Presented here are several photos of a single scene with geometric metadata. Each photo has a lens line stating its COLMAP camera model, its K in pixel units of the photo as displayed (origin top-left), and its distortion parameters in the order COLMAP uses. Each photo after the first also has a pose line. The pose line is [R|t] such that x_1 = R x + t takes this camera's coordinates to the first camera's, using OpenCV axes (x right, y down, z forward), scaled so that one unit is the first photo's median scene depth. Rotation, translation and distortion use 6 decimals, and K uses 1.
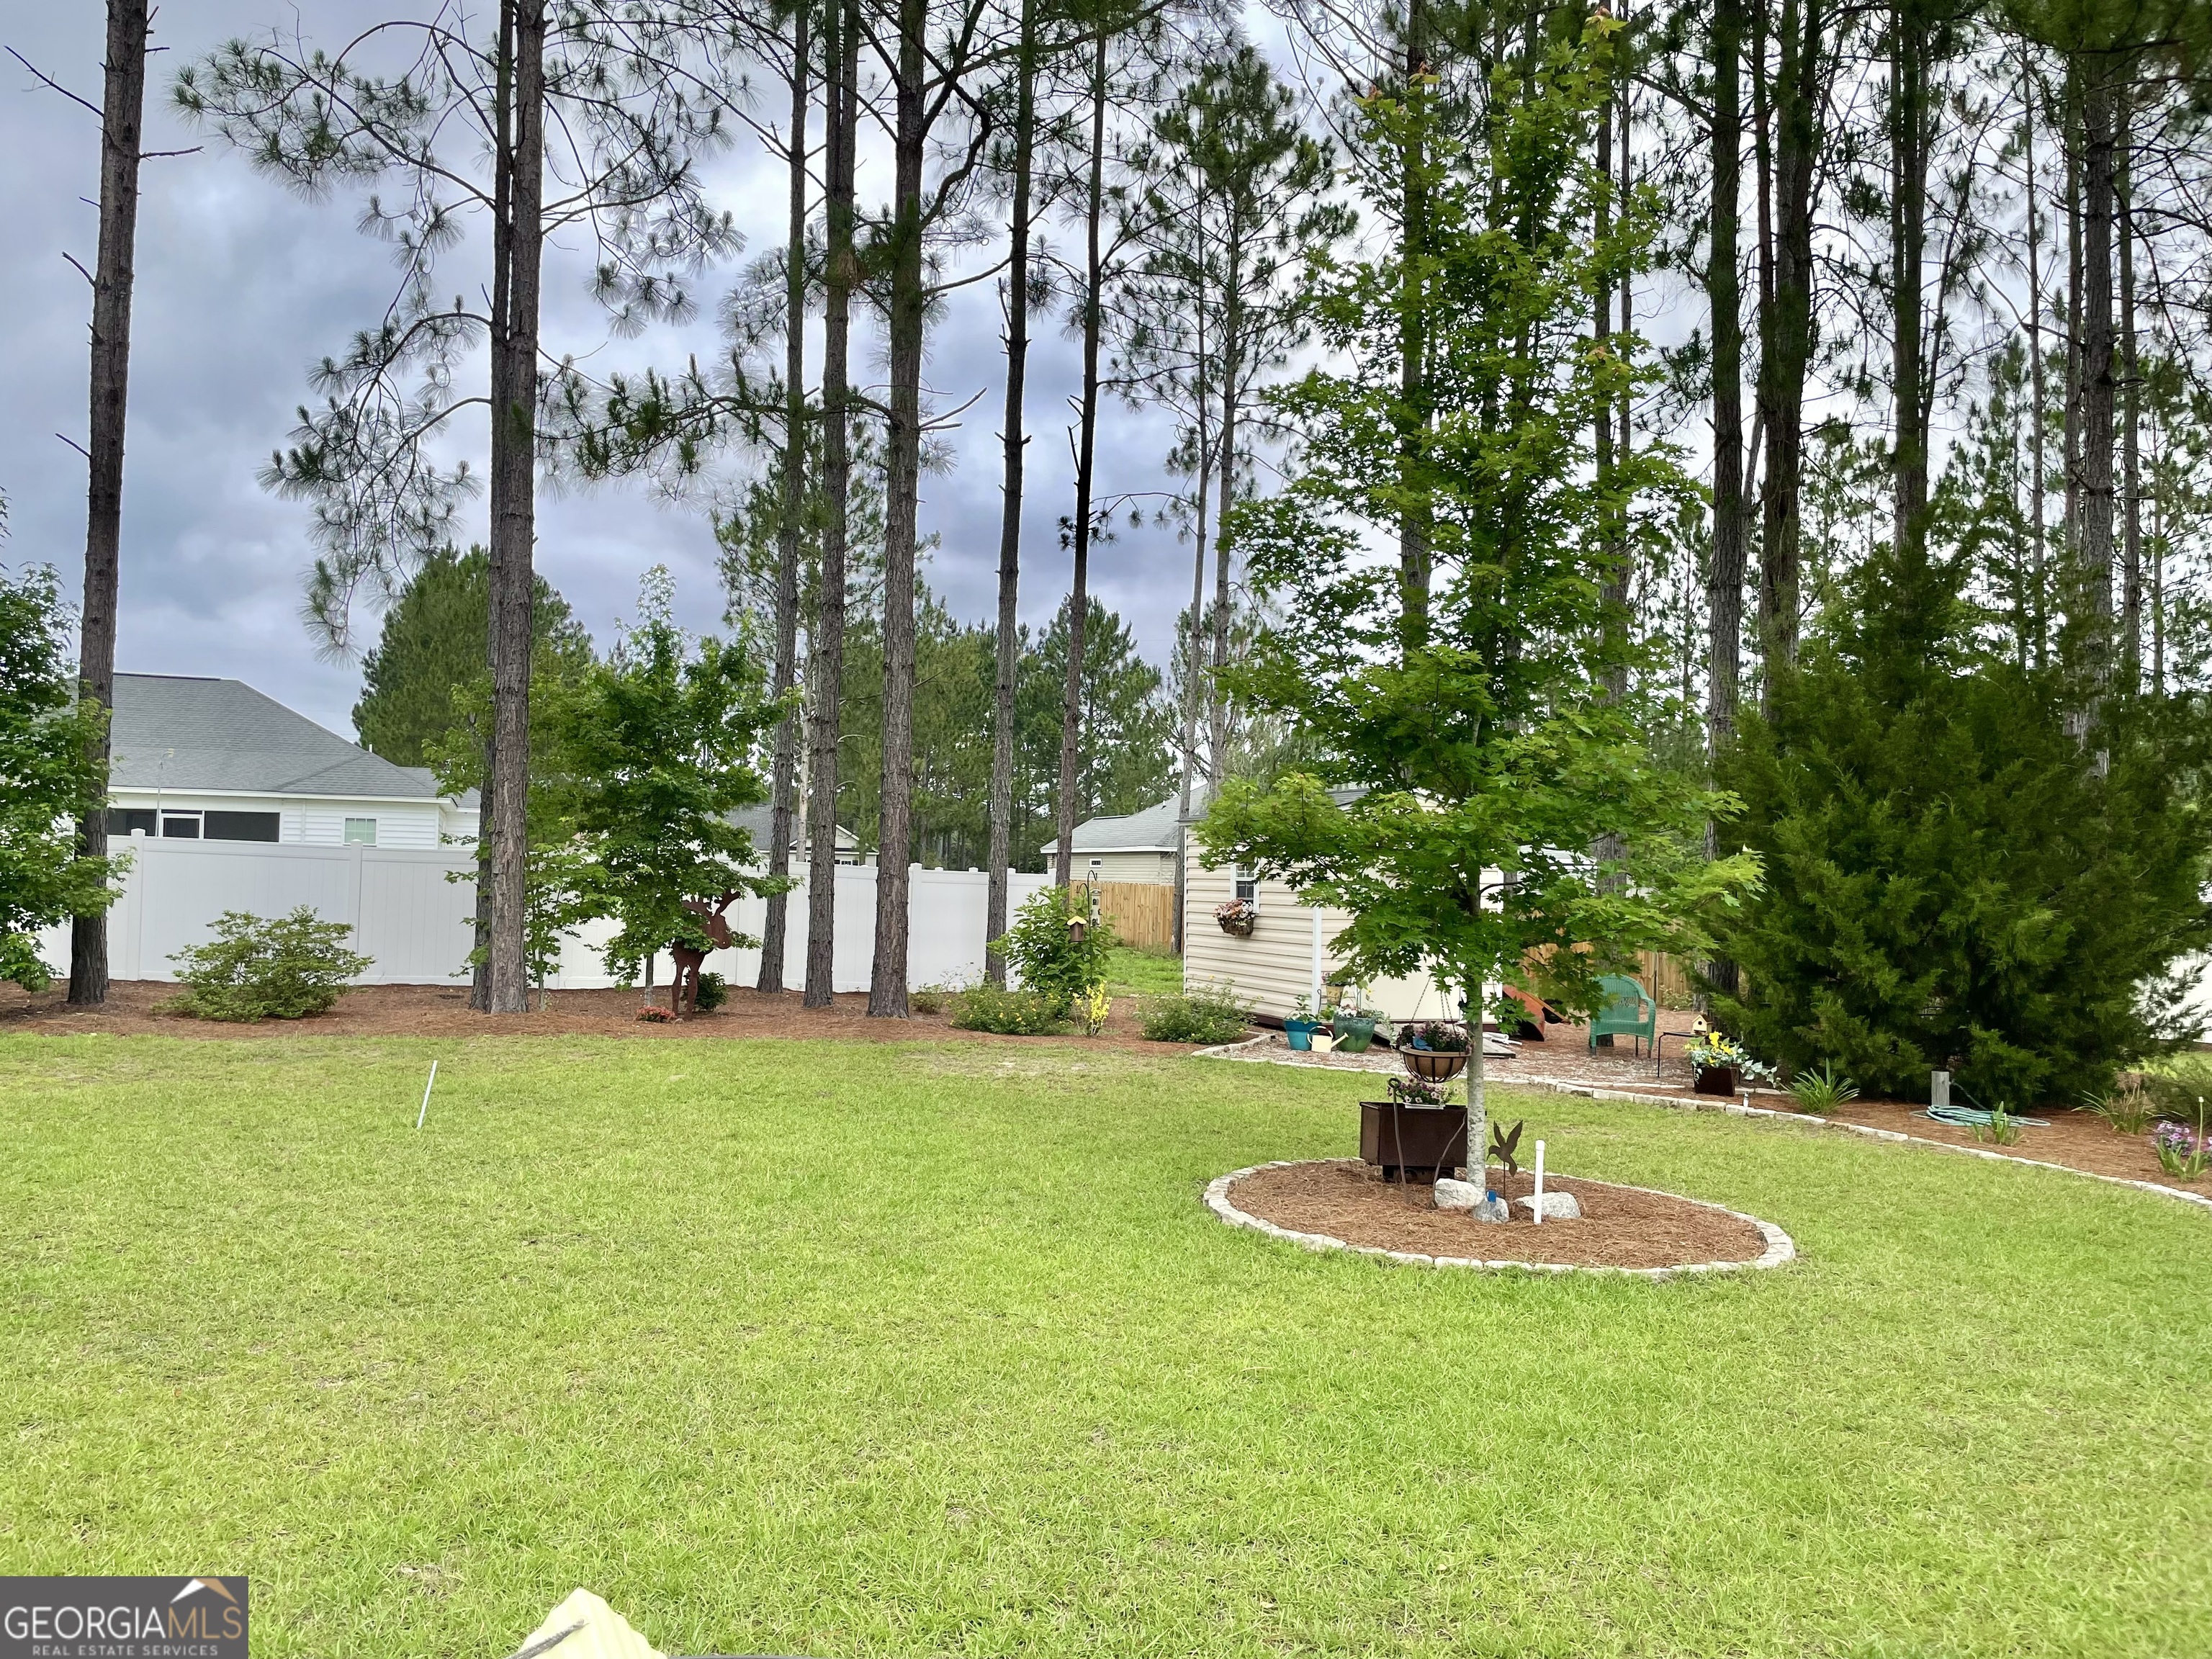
lens RADIAL K [[1682.1, 0, 1088.6], [0, 1682.1, 818.7], [0, 0, 1]] dist [0.076446, -0.106451]
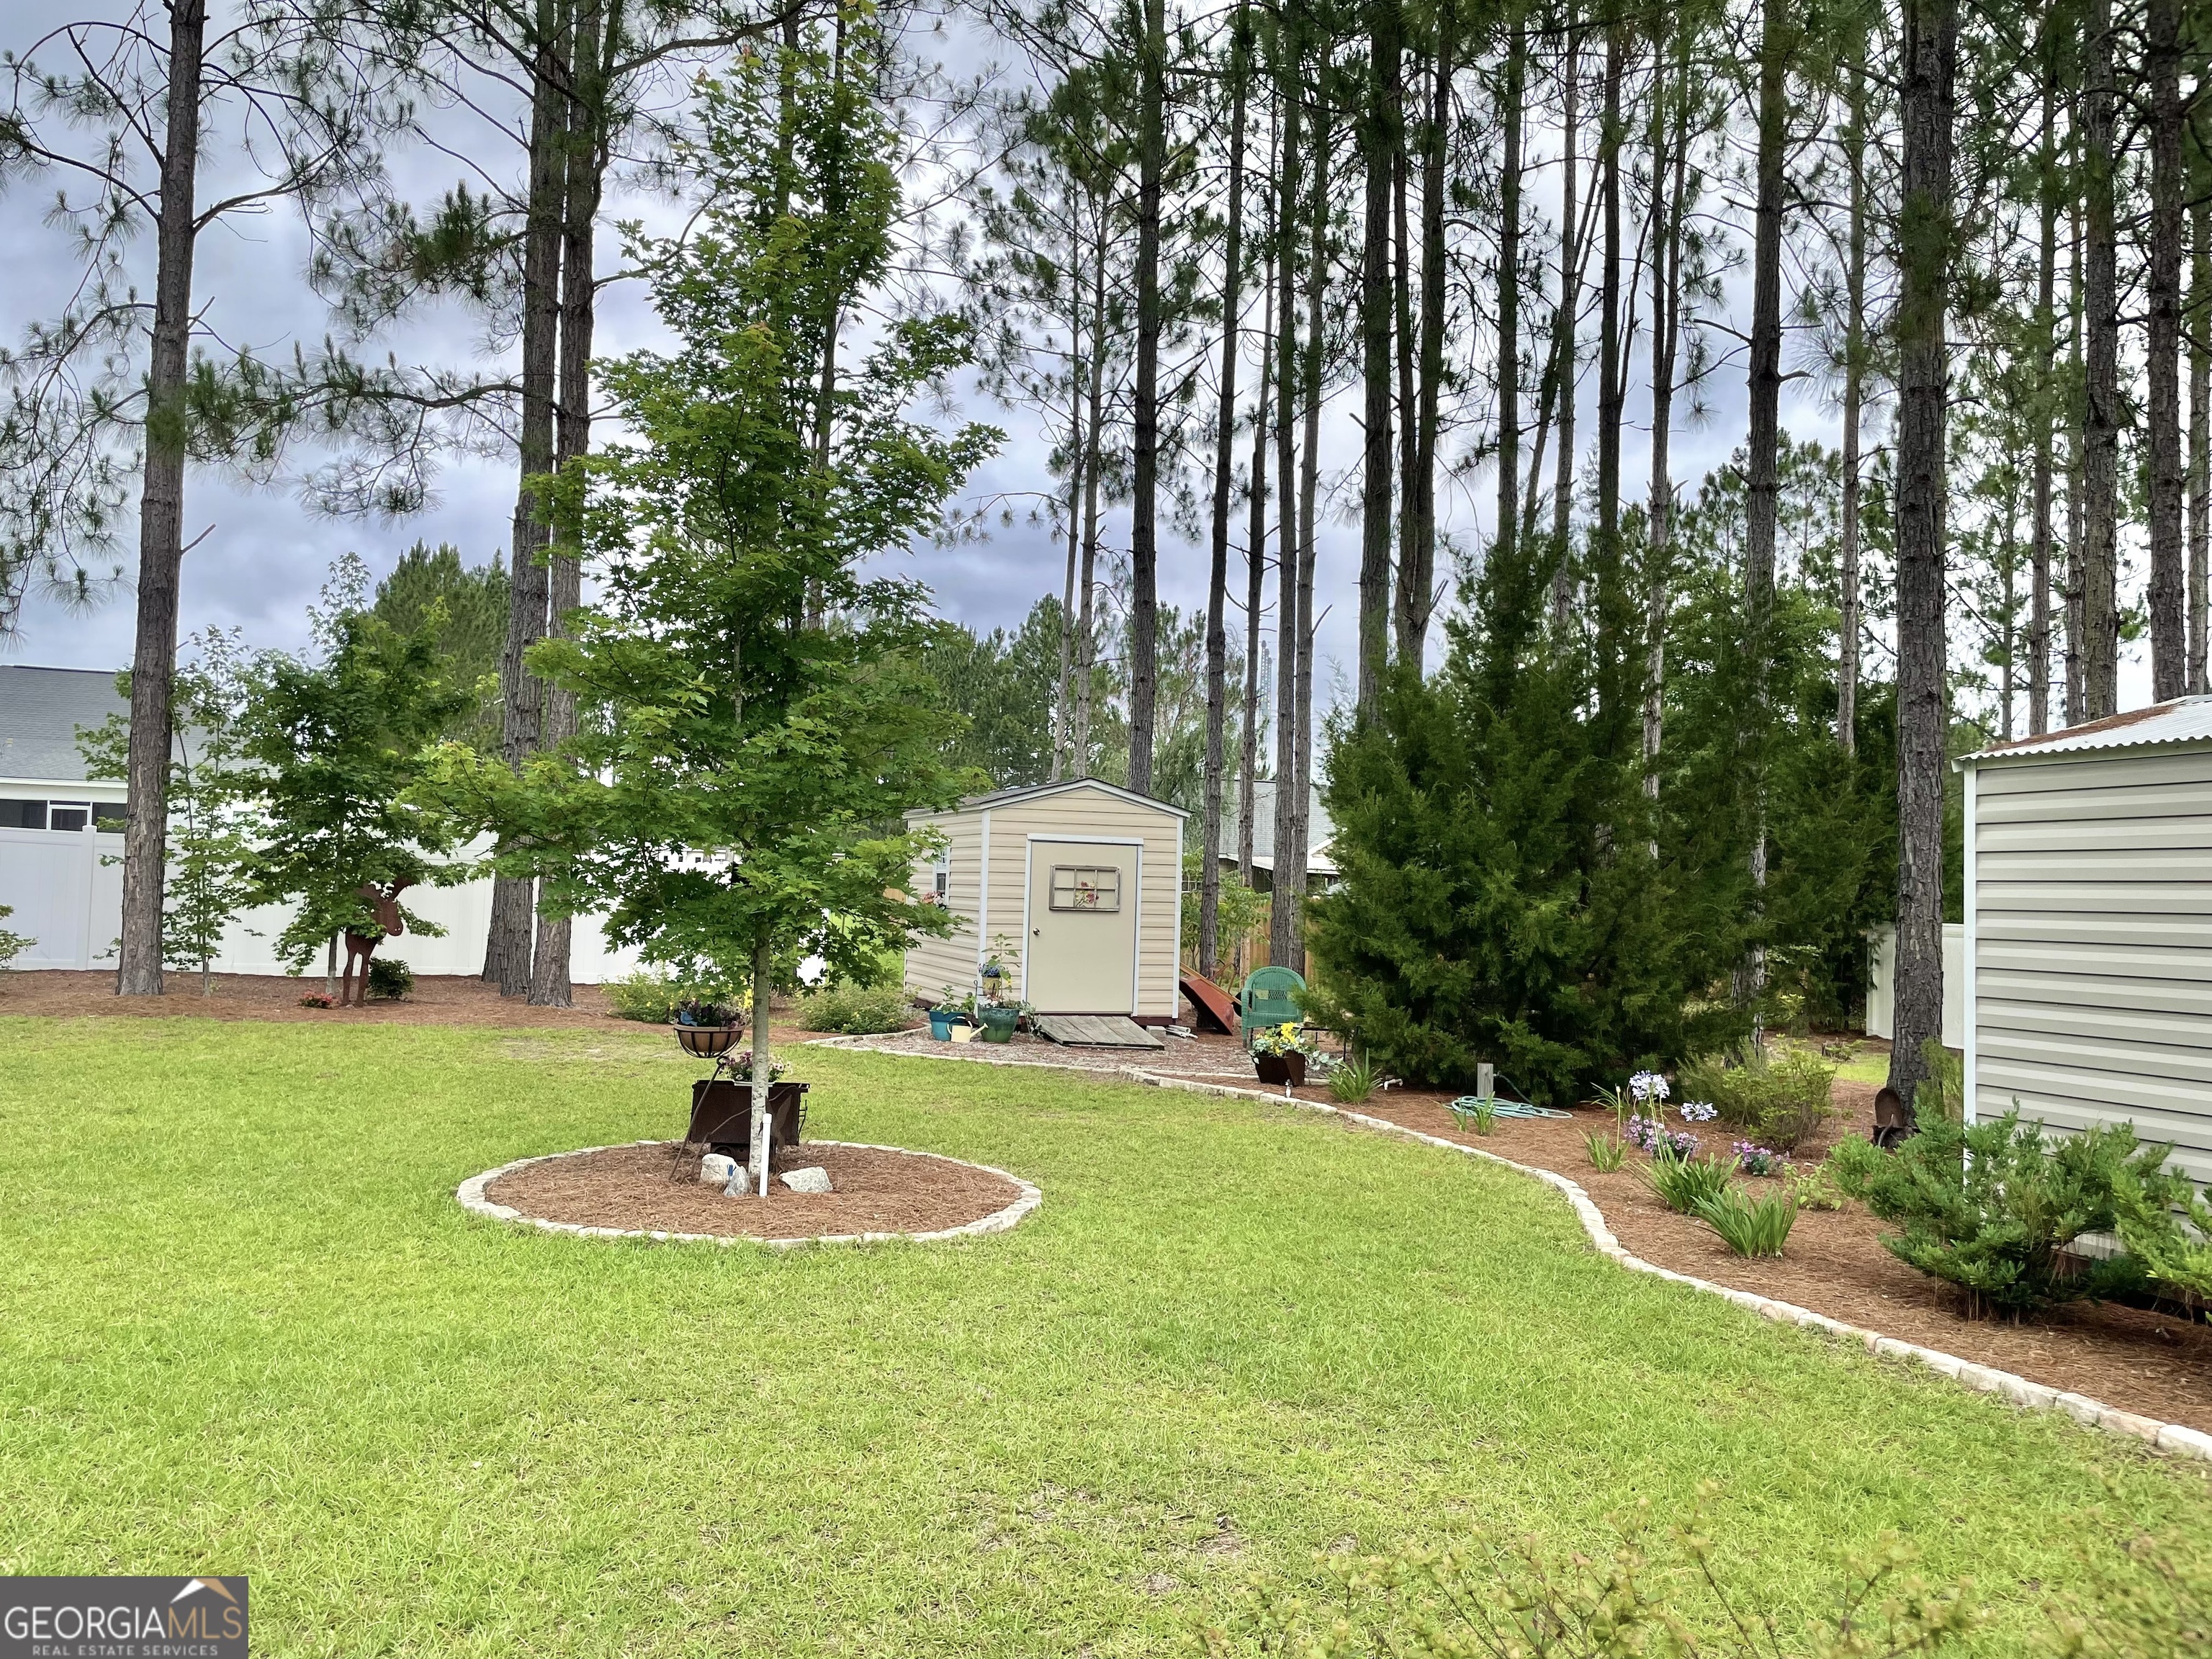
lens RADIAL K [[1682.1, 0, 1099.7], [0, 1682.1, 814.8], [0, 0, 1]] dist [0.076446, -0.106451]
pose [[0.999735, 0.008452, -0.021396, 0.283673], [-0.008579, 0.999946, -0.005852, 0.009864], [0.021346, 0.006034, 0.999754, 0.000697]]
